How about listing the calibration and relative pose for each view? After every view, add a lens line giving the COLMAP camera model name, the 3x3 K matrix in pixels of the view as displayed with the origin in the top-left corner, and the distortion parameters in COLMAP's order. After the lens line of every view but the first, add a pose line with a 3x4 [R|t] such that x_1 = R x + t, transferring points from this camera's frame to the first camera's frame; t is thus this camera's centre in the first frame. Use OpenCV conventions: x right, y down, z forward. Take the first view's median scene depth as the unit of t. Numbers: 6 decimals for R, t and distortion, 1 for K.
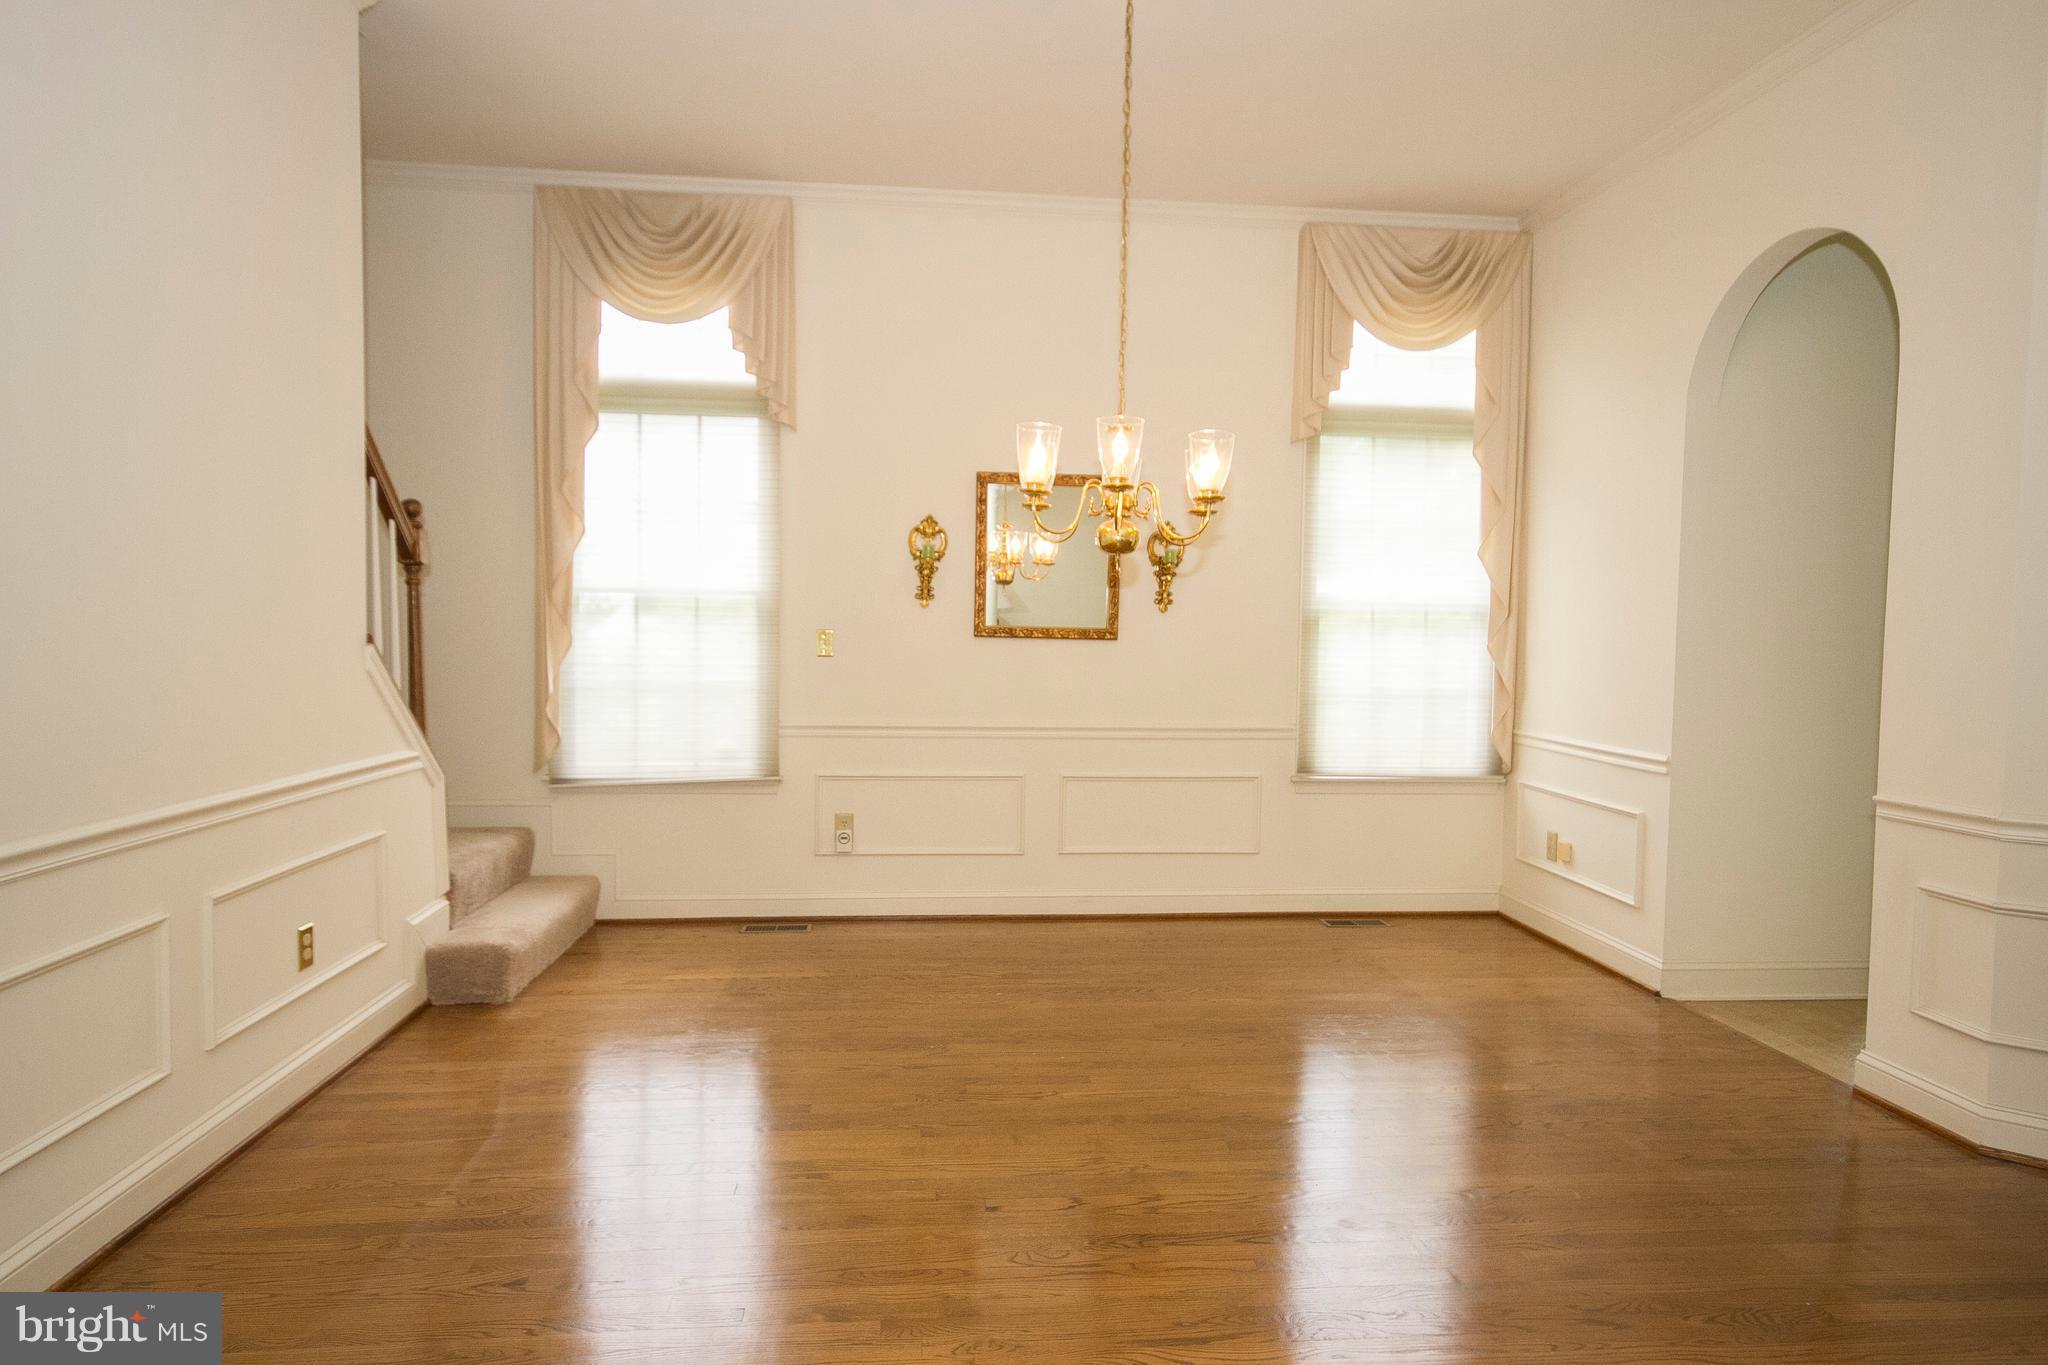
lens RADIAL K [[1240.6, 0, 1018.2], [0, 1240.6, 689.7], [0, 0, 1]] dist [0.007221, 0.002254]
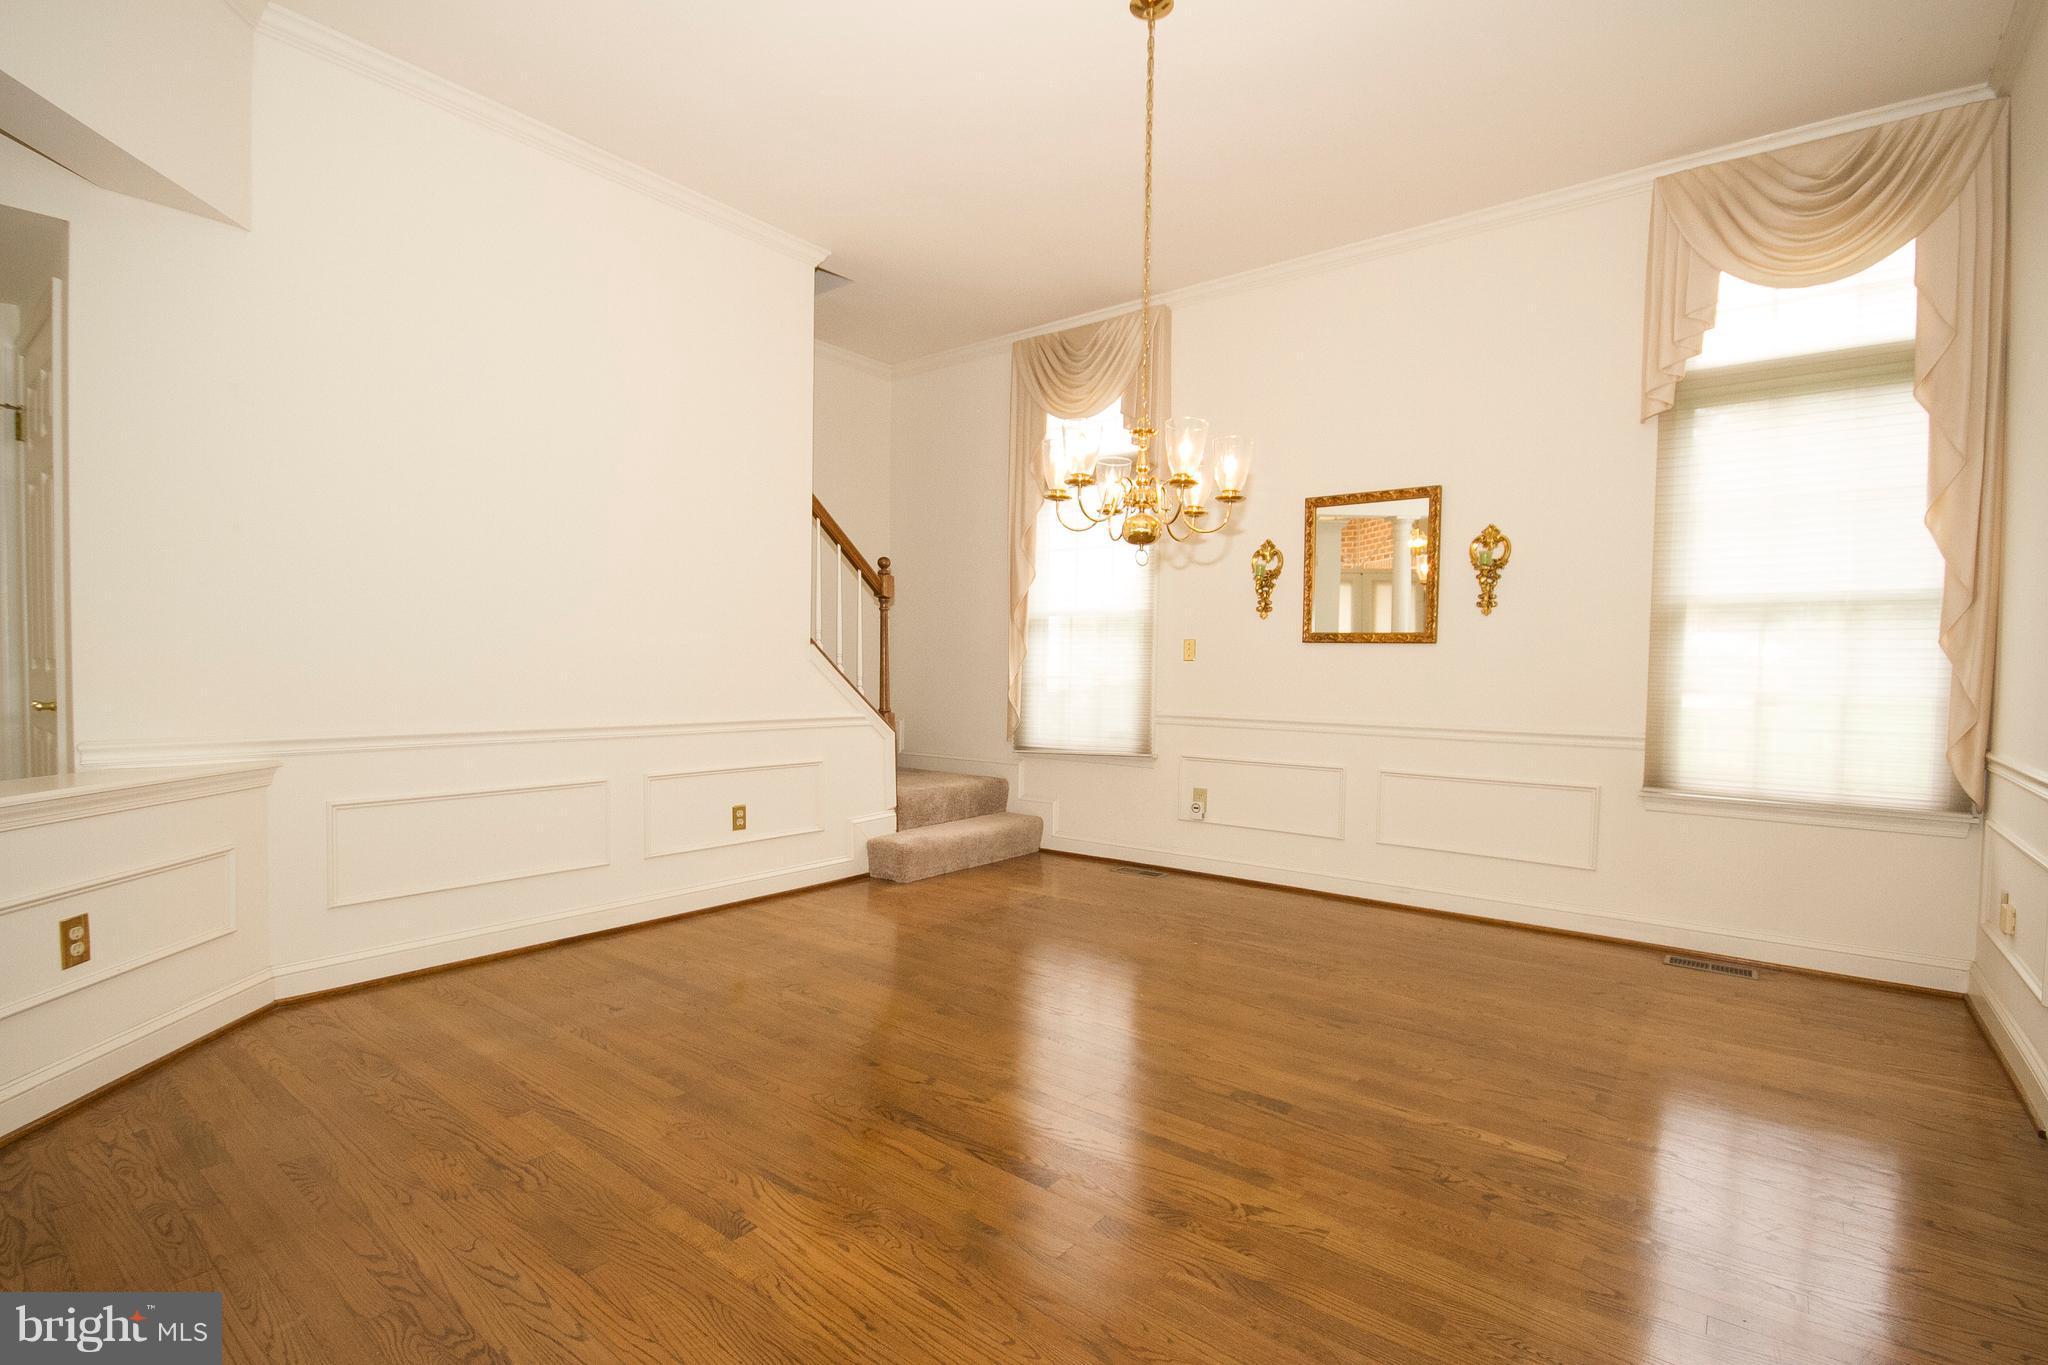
lens RADIAL K [[950.6, 0, 1060.7], [0, 950.6, 694.5], [0, 0, 1]] dist [-0.005081, -0.000715]
pose [[0.726451, 0.015212, -0.687050, 0.405564], [-0.034005, 0.999326, -0.013829, 0.024654], [0.686376, 0.033409, 0.726479, 0.215658]]
